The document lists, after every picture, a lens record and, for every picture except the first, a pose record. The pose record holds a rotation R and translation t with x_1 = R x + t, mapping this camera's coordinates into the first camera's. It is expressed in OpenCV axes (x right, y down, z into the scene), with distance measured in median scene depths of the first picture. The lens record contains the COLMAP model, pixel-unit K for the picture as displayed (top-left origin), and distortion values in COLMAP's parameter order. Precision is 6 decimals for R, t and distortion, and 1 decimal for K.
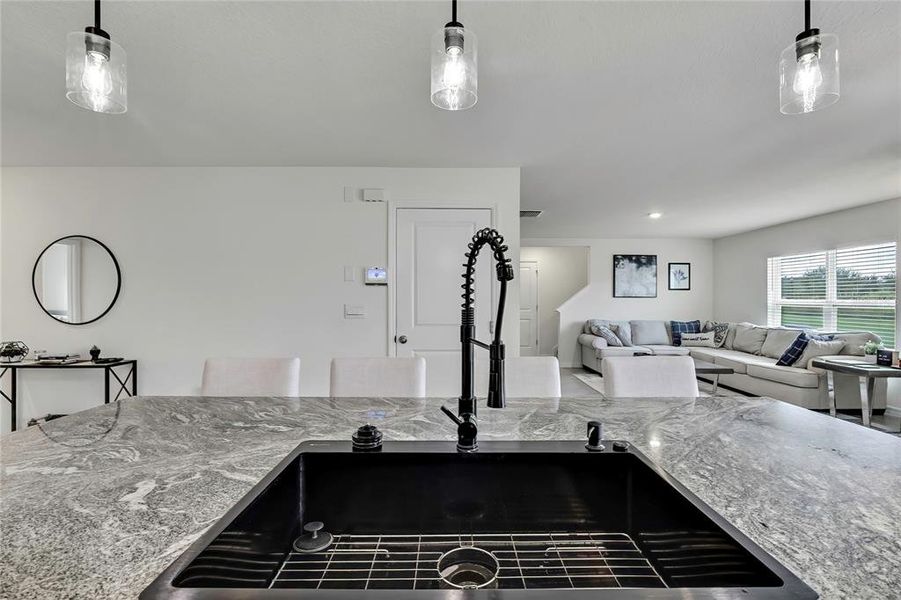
lens RADIAL K [[414.9, 0, 450.5], [0, 414.9, 300.0], [0, 0, 1]] dist [-0.011597, 0.012432]
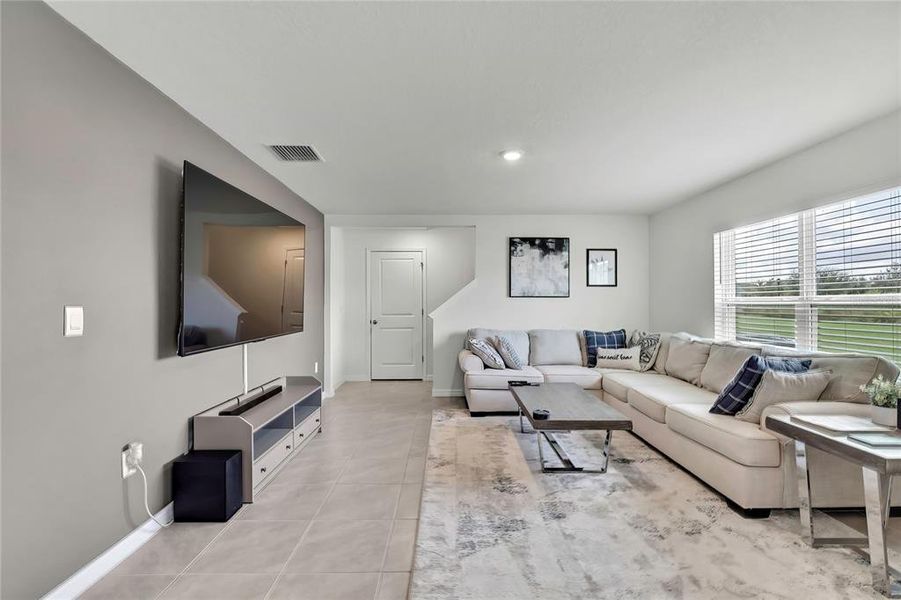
lens RADIAL K [[409.0, 0, 449.7], [0, 409.0, 303.1], [0, 0, 1]] dist [-0.000254, 0.000147]
pose [[0.999972, -0.003604, 0.006610, 0.310727], [0.003655, 0.999963, -0.007779, 0.009384], [-0.006582, 0.007803, 0.999948, 0.323797]]
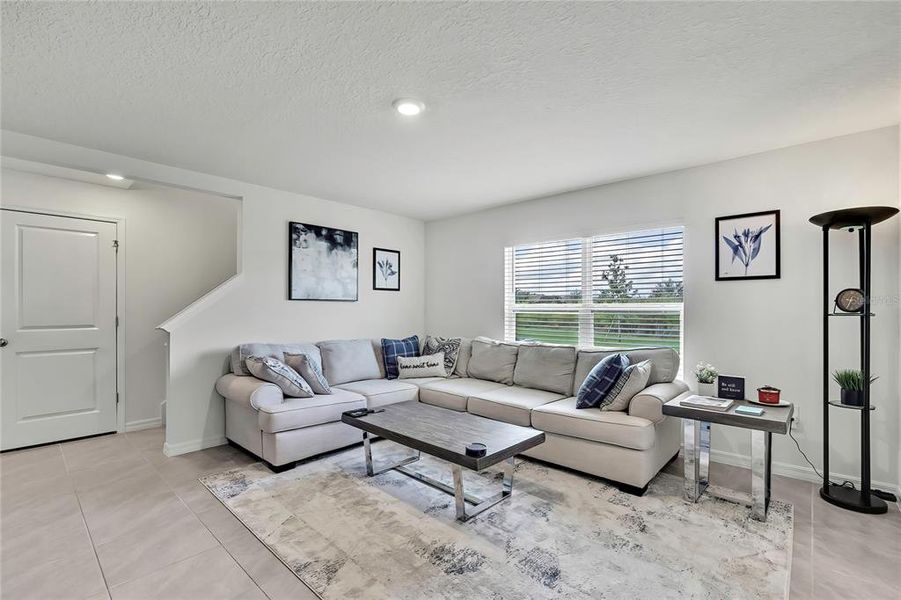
lens RADIAL K [[404.9, 0, 459.5], [0, 404.9, 306.2], [0, 0, 1]] dist [-0.011838, -0.000059]
pose [[0.672718, 0.004029, 0.739888, 0.166145], [0.003948, 0.999951, -0.009035, 0.007984], [-0.739888, 0.009000, 0.672670, 0.520848]]
